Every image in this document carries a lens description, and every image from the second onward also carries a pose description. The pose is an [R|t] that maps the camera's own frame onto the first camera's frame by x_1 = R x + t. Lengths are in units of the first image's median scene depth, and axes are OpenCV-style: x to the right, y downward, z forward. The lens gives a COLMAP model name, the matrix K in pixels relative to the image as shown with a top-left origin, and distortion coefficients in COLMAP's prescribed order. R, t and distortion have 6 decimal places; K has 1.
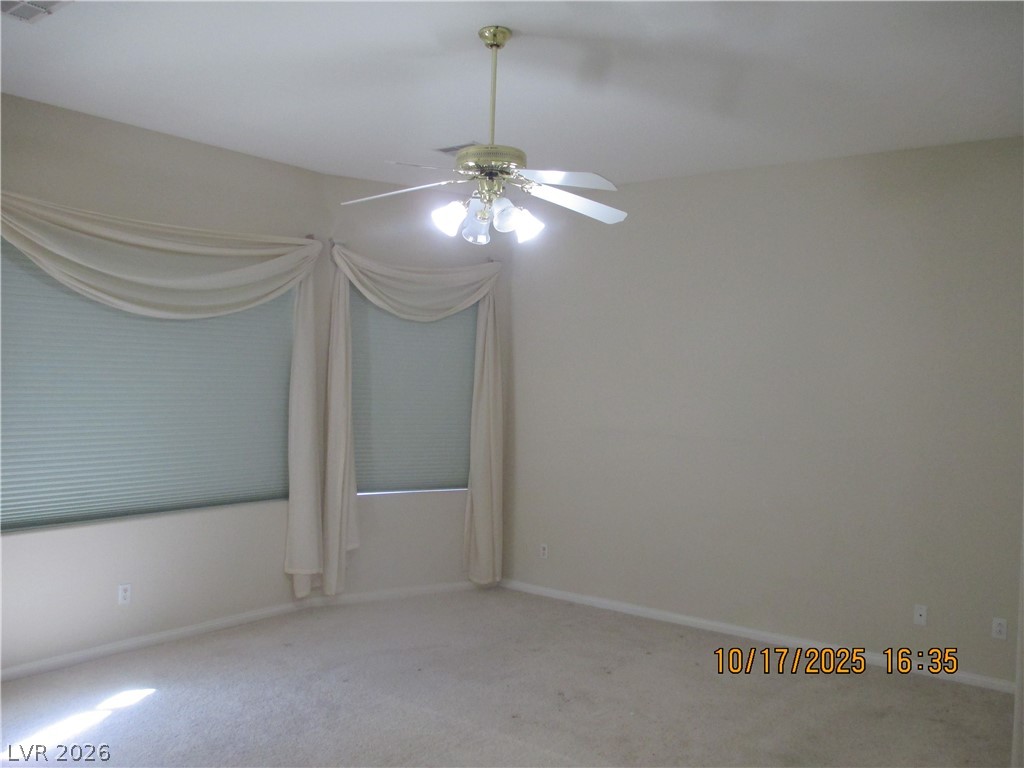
lens RADIAL K [[857.5, 0, 522.6], [0, 857.5, 384.2], [0, 0, 1]] dist [-0.074199, 0.043673]
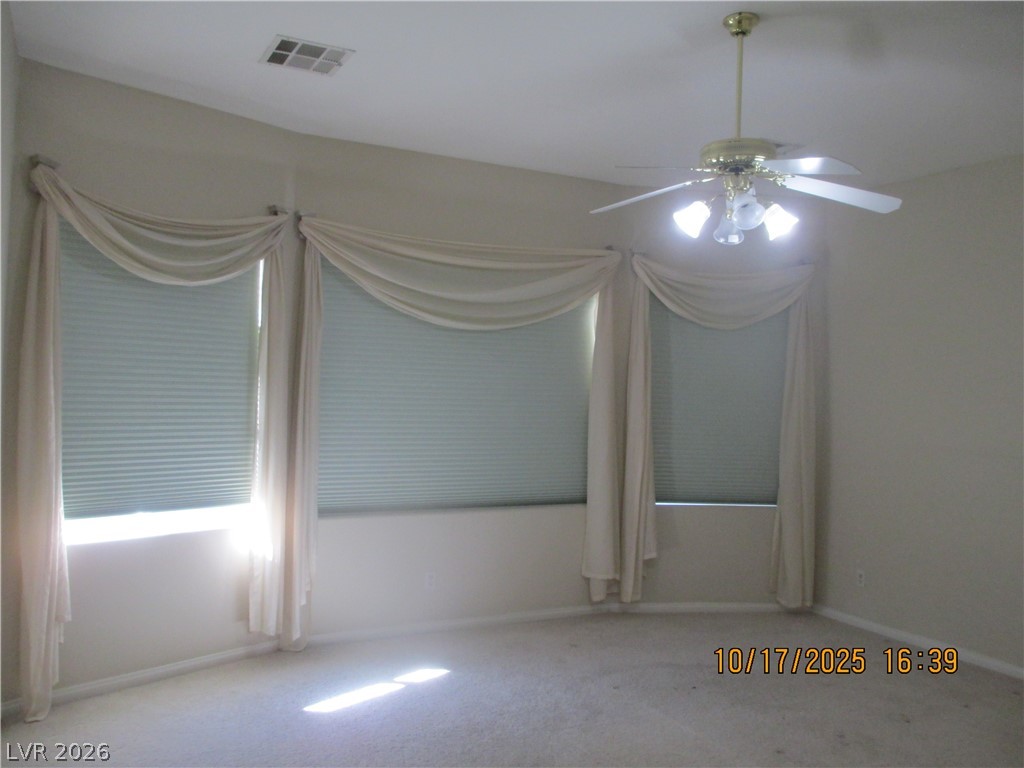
lens RADIAL K [[857.5, 0, 511.9], [0, 857.5, 386.6], [0, 0, 1]] dist [-0.074199, 0.043673]
pose [[0.905361, 0.008028, -0.424566, 0.093614], [-0.012941, 0.999878, -0.008690, 0.003968], [0.424445, 0.013362, 0.905355, 0.030717]]
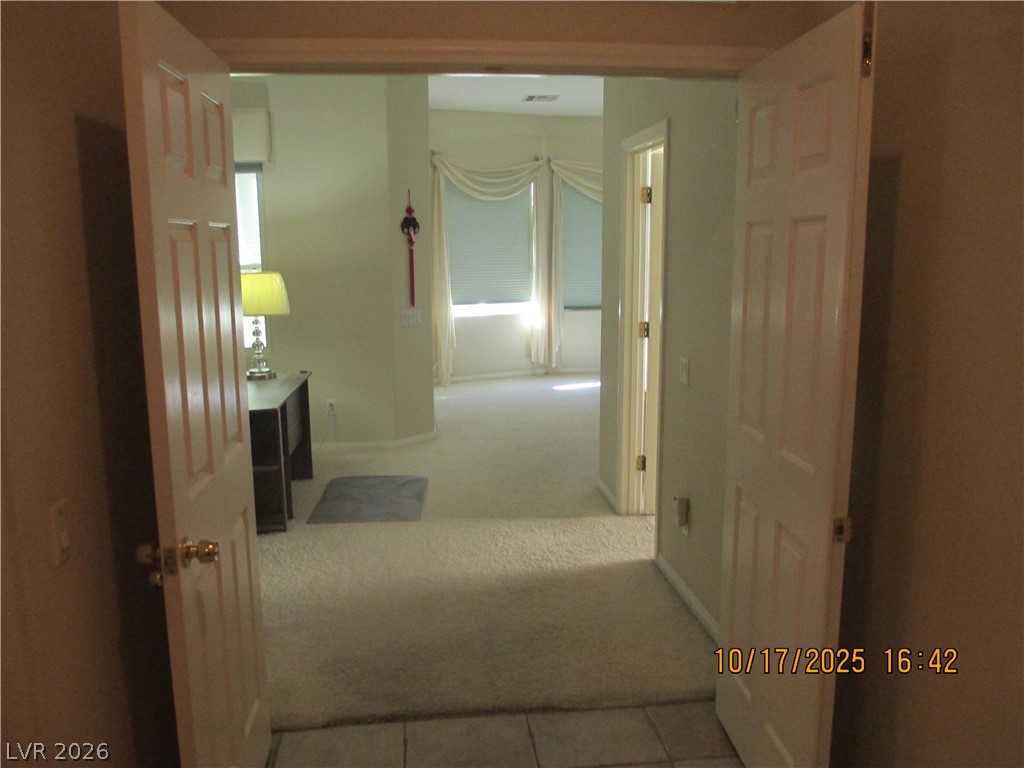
lens RADIAL K [[857.5, 0, 511.2], [0, 857.5, 383.5], [0, 0, 1]] dist [-0.074199, 0.043673]
pose [[0.688599, 0.093142, -0.719136, 0.820839], [0.022939, 0.988422, 0.149985, 0.015774], [0.724780, -0.119775, 0.678490, -0.618102]]
